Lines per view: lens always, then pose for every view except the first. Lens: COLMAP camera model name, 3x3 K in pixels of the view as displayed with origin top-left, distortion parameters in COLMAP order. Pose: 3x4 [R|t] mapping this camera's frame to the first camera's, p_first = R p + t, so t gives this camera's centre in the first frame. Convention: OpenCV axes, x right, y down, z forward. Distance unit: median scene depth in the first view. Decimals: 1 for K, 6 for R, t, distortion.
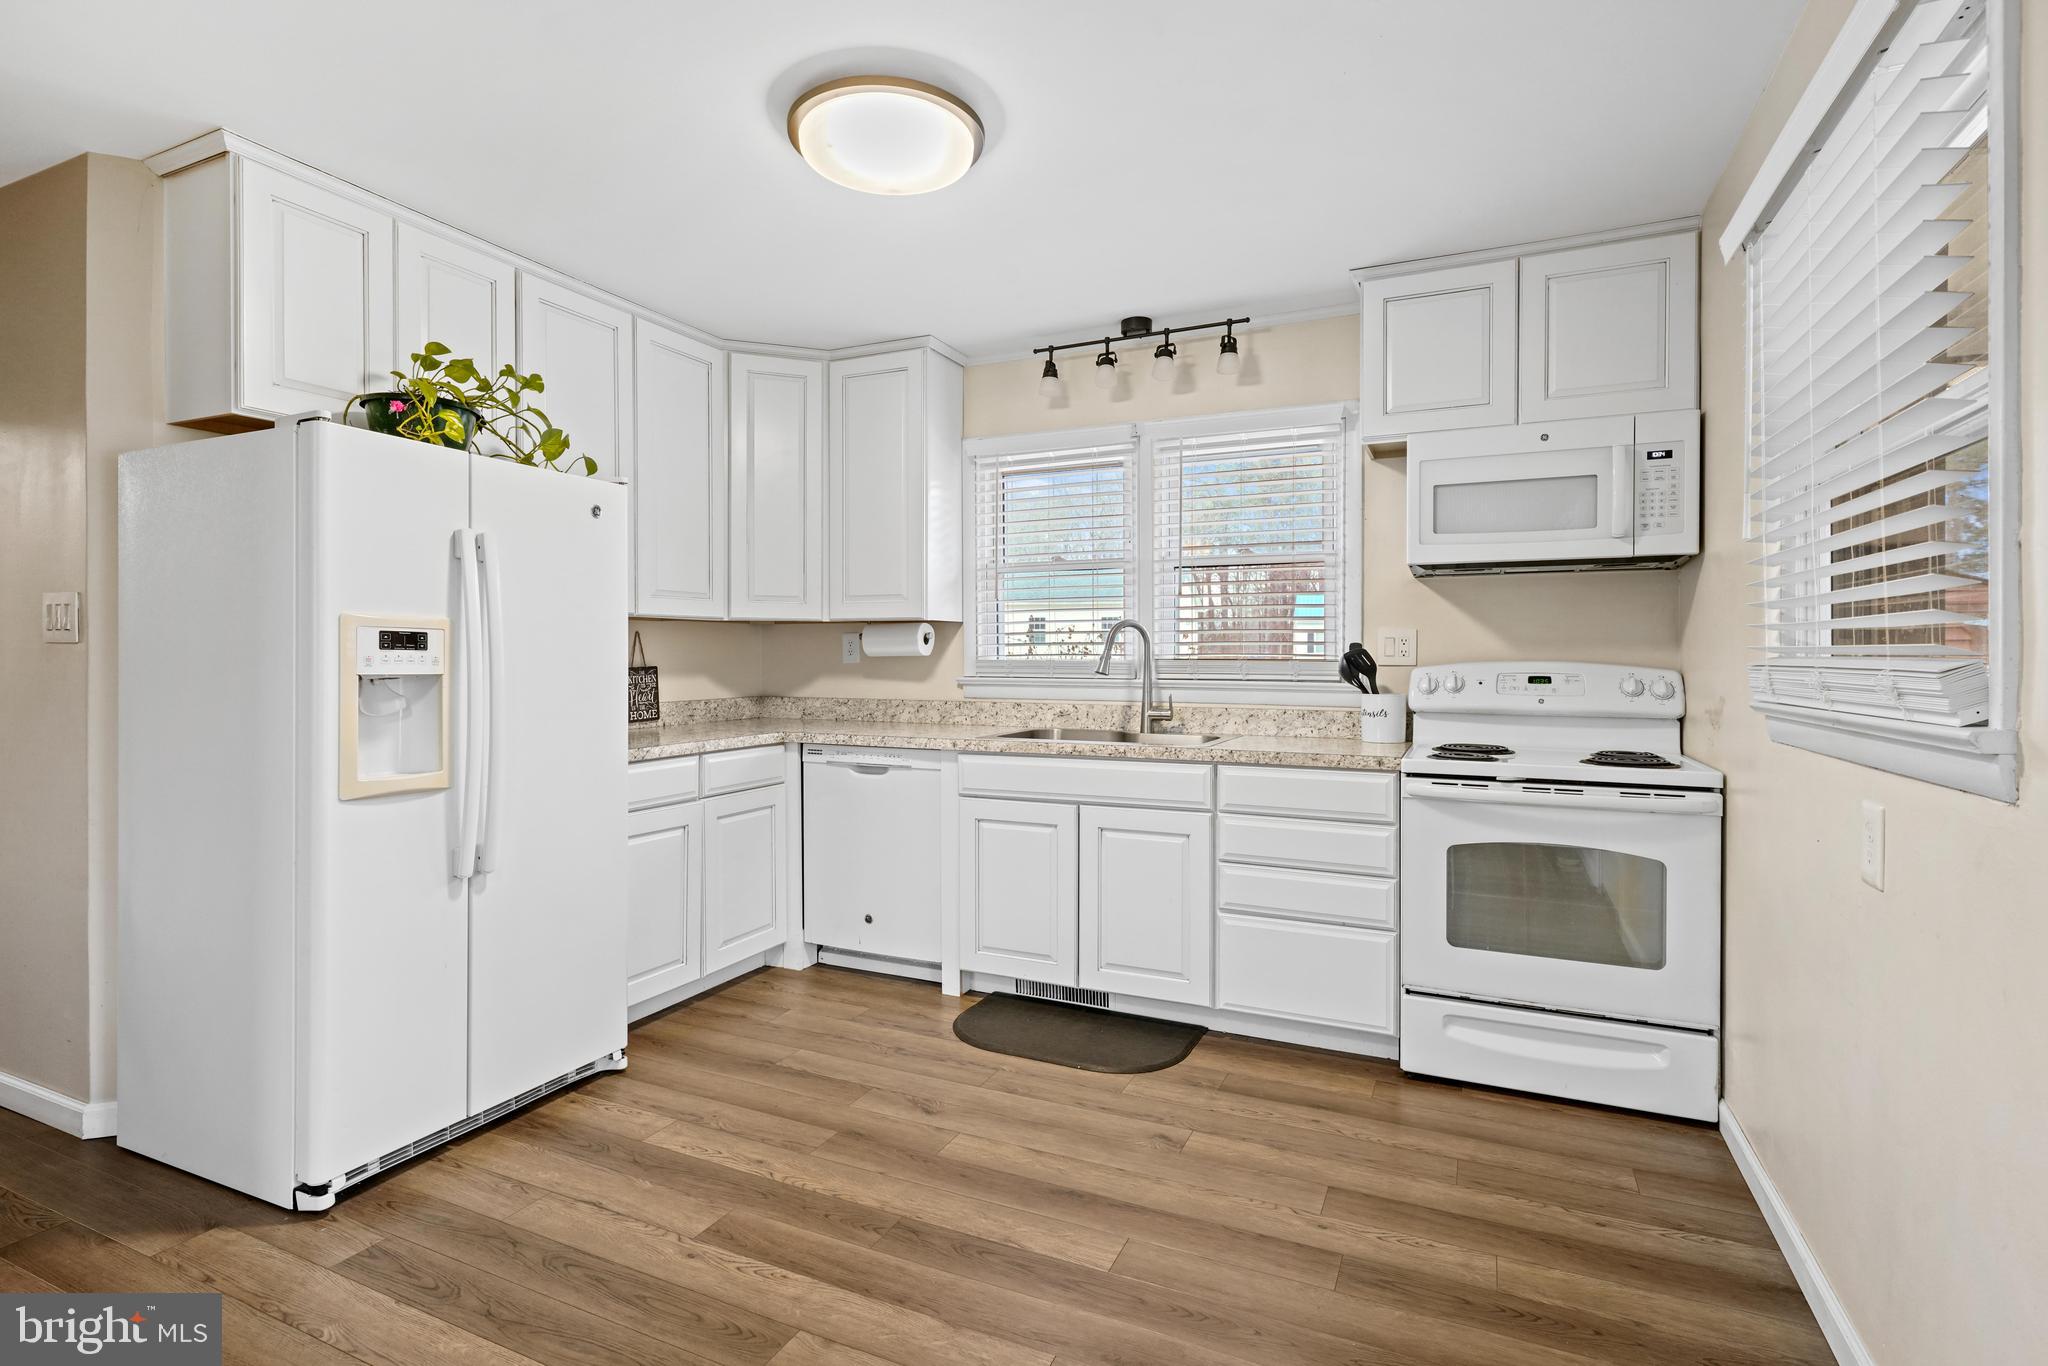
lens RADIAL K [[989.0, 0, 1019.3], [0, 989.0, 671.1], [0, 0, 1]] dist [0.002761, -0.000573]
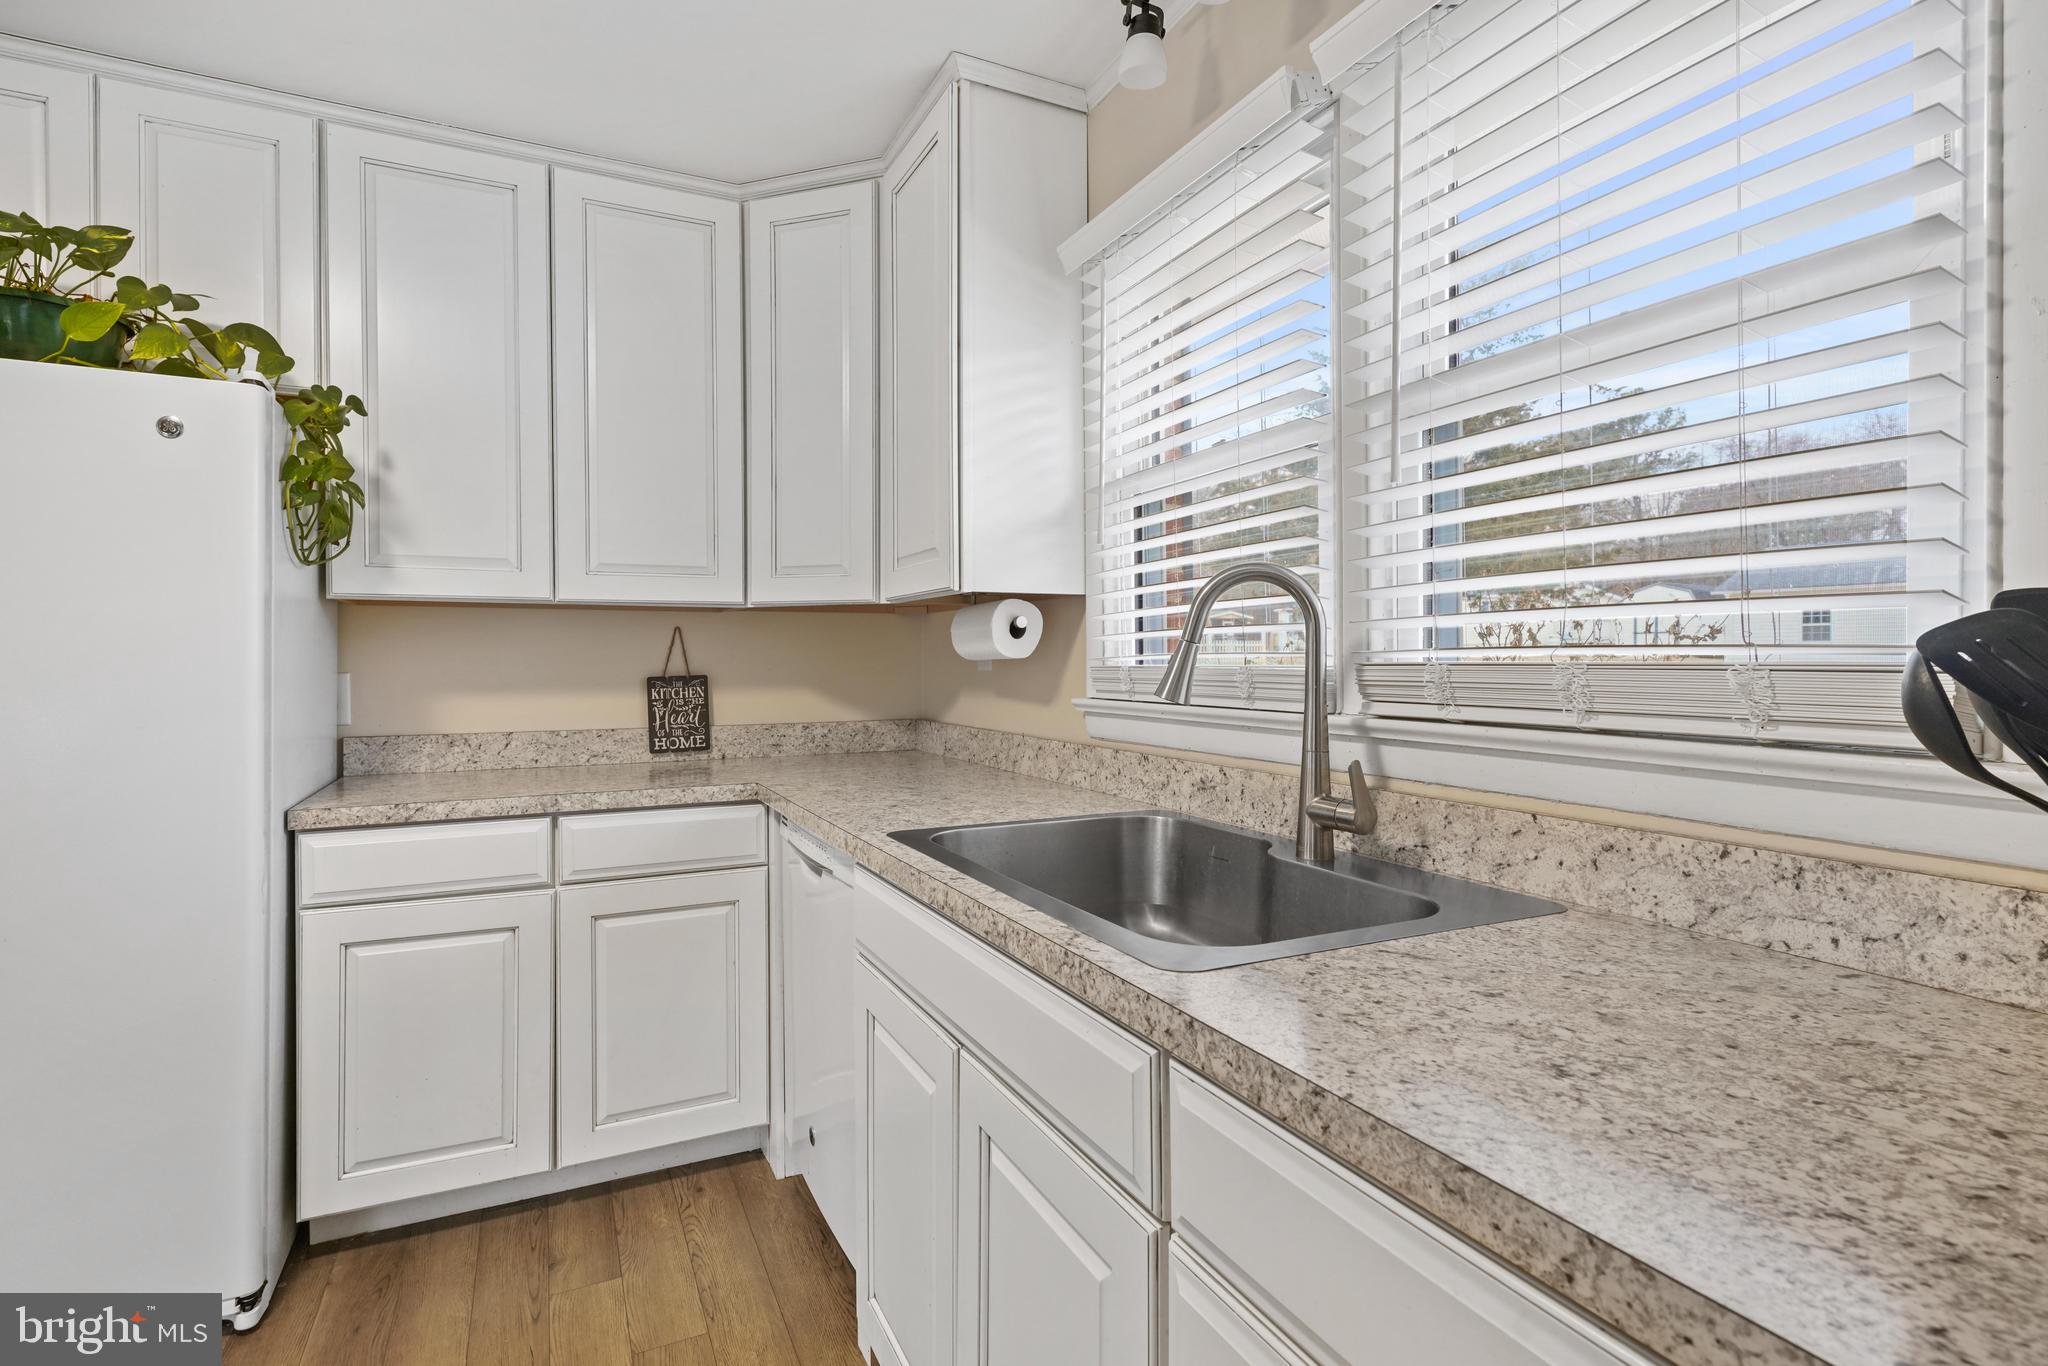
lens RADIAL K [[989.0, 0, 1019.3], [0, 989.0, 671.1], [0, 0, 1]] dist [0.002761, -0.000573]
pose [[0.775843, 0.002336, -0.630921, 0.338319], [-0.006908, 0.999965, -0.004792, -0.007884], [0.630888, 0.008076, 0.775832, 0.766116]]
